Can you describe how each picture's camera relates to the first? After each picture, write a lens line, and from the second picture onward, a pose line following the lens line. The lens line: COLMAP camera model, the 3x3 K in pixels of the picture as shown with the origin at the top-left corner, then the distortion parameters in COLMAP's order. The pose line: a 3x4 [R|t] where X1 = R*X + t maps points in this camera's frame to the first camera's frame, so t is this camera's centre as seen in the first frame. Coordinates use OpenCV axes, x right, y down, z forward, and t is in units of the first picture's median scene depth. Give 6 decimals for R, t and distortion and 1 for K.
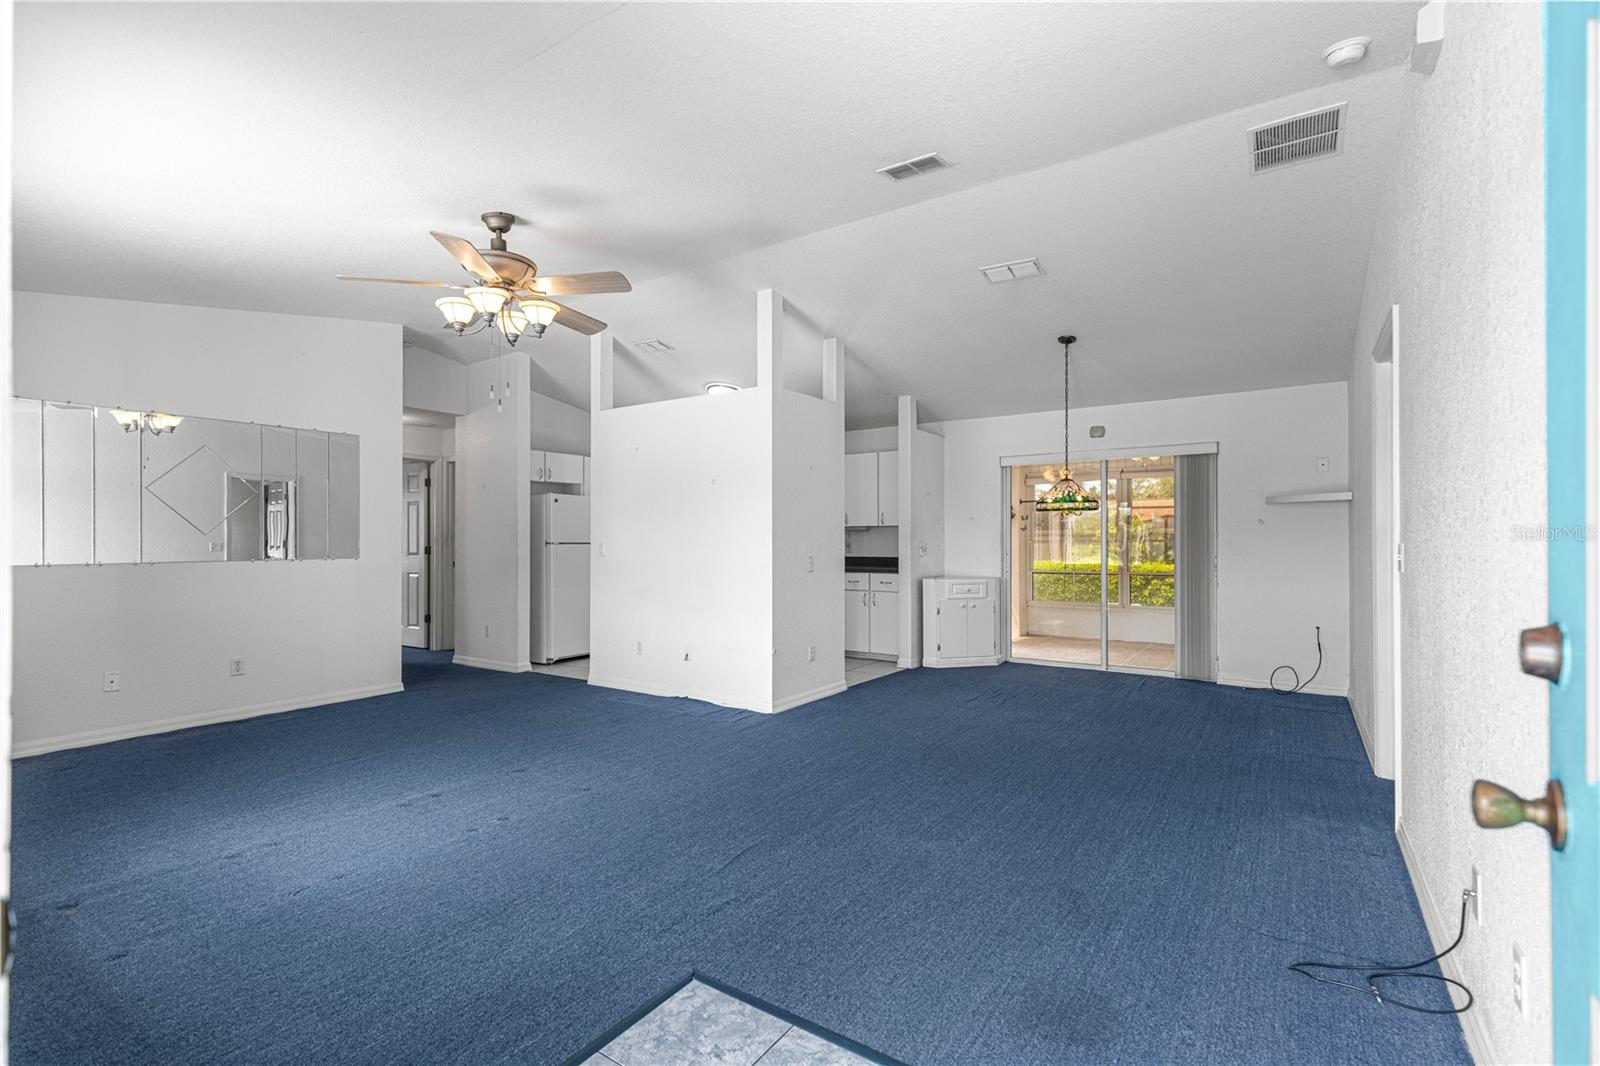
lens RADIAL K [[718.3, 0, 811.8], [0, 718.3, 539.5], [0, 0, 1]] dist [0.000920, 0.000029]
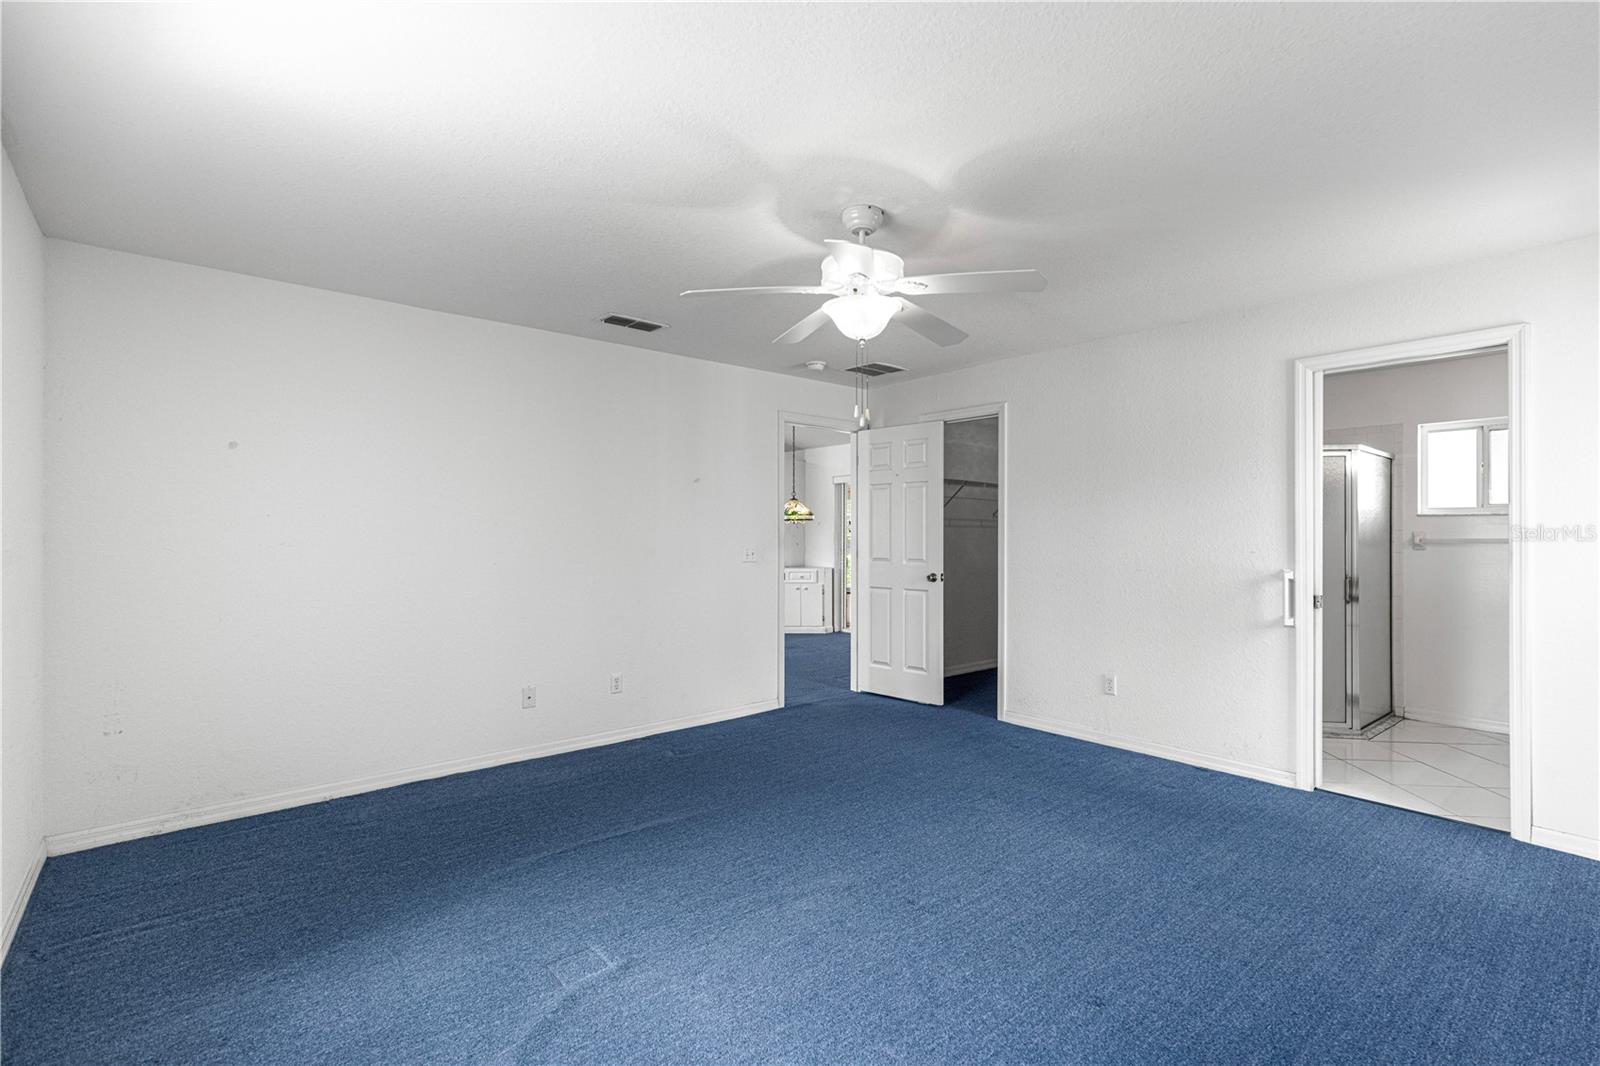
lens RADIAL K [[727.8, 0, 818.8], [0, 727.8, 533.1], [0, 0, 1]] dist [0.002404, 0.000241]
pose [[0.965276, -0.001844, -0.261224, 0.682843], [0.001348, 0.999997, -0.002079, -0.009653], [0.261227, 0.001654, 0.965276, -0.350900]]
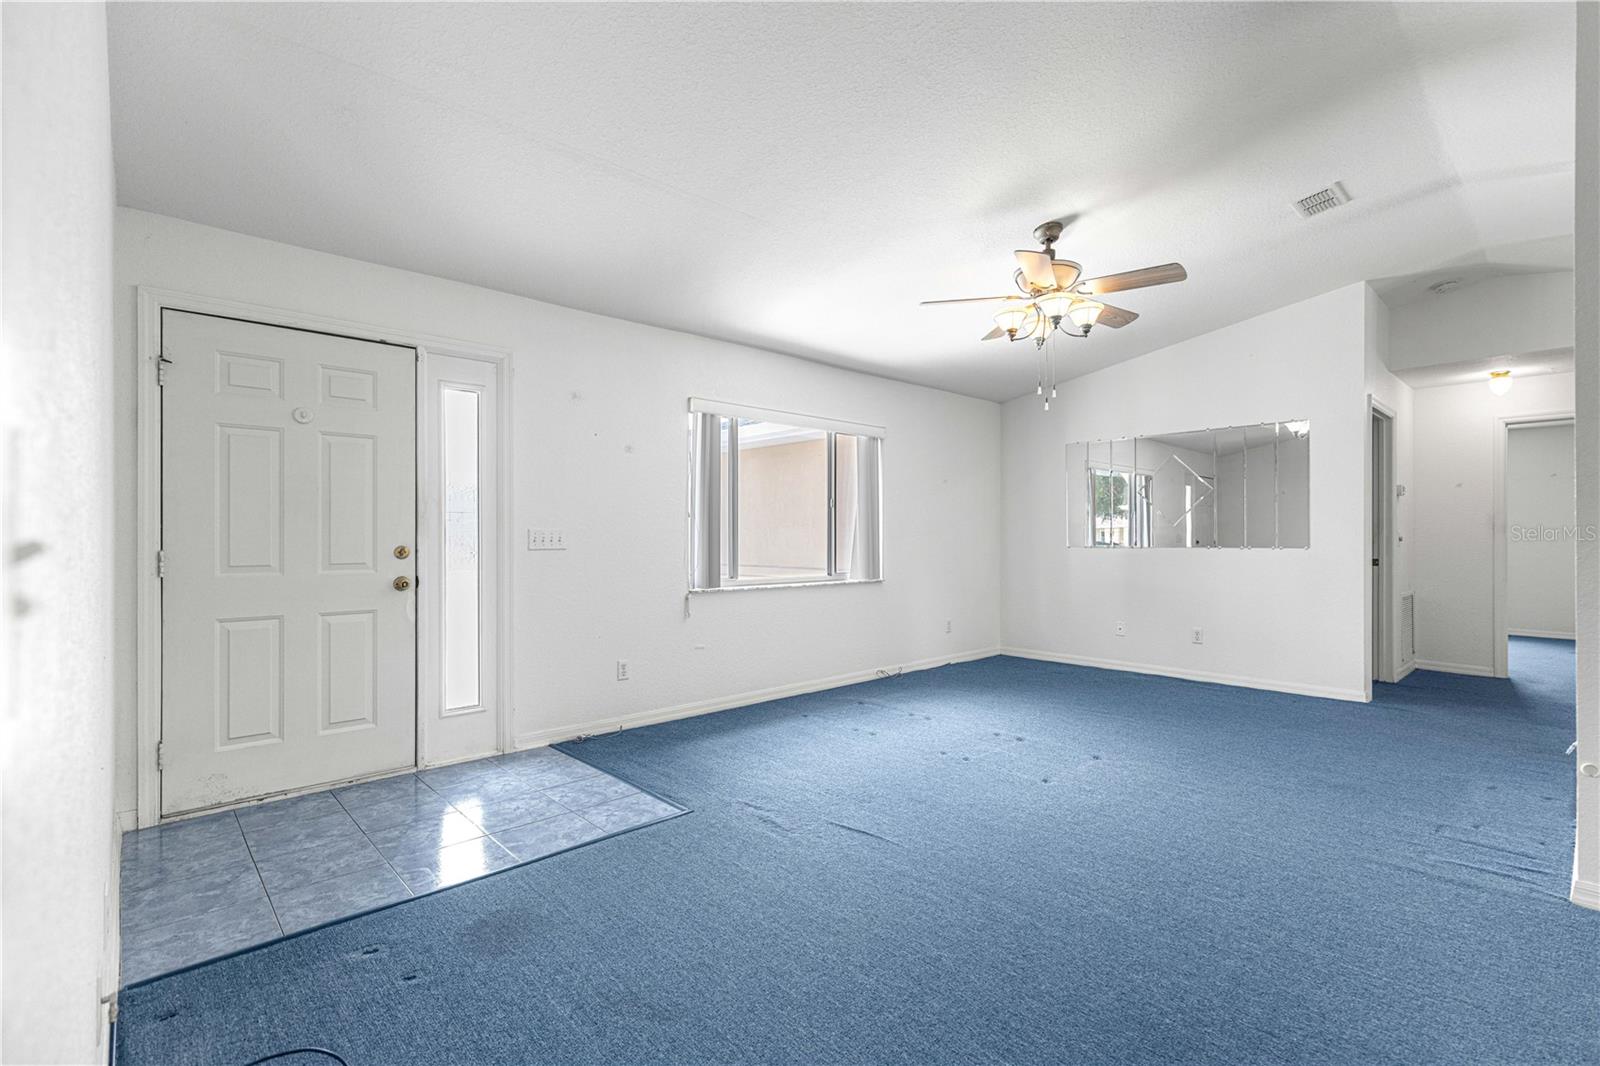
lens RADIAL K [[727.8, 0, 818.8], [0, 727.8, 533.1], [0, 0, 1]] dist [0.002404, 0.000241]
pose [[-0.225637, -0.004637, -0.974200, 0.410697], [0.001601, 0.999986, -0.005131, 0.008570], [0.974210, -0.002717, -0.225626, 0.521908]]
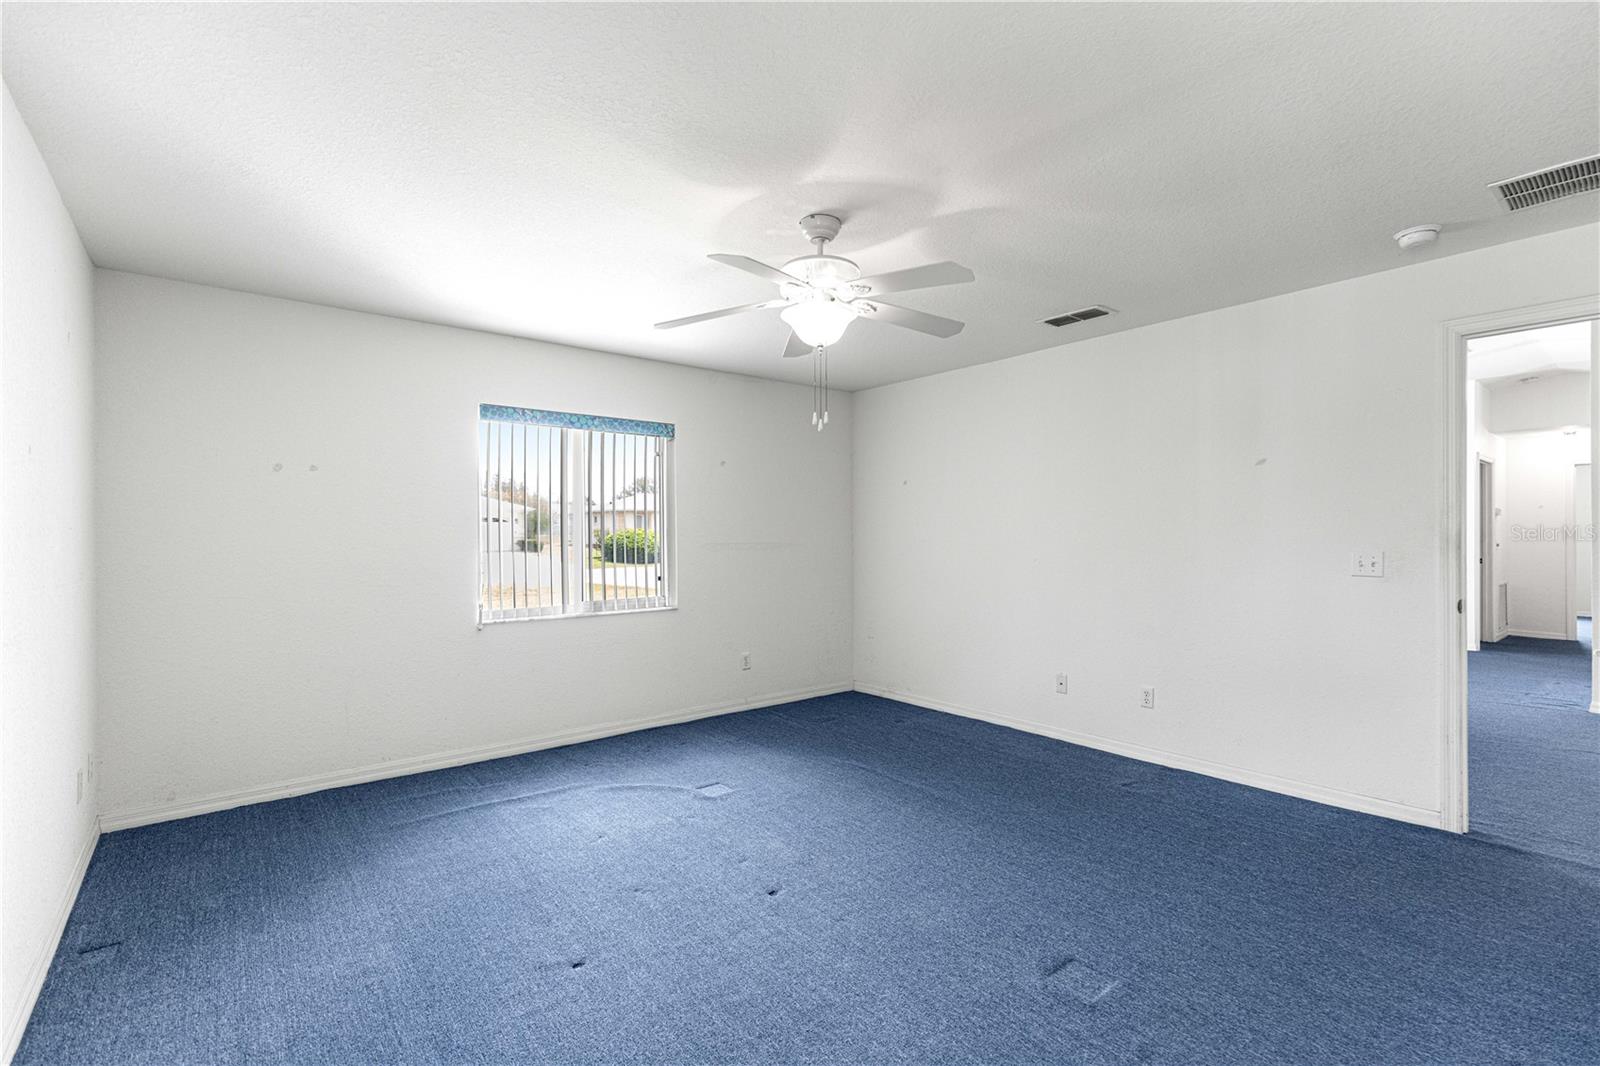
lens RADIAL K [[727.8, 0, 818.8], [0, 727.8, 533.1], [0, 0, 1]] dist [0.002404, 0.000241]
pose [[-0.287471, -0.003770, -0.957782, 1.022740], [0.005010, 0.999973, -0.005439, -0.008959], [0.957776, -0.006362, -0.287445, 0.203752]]
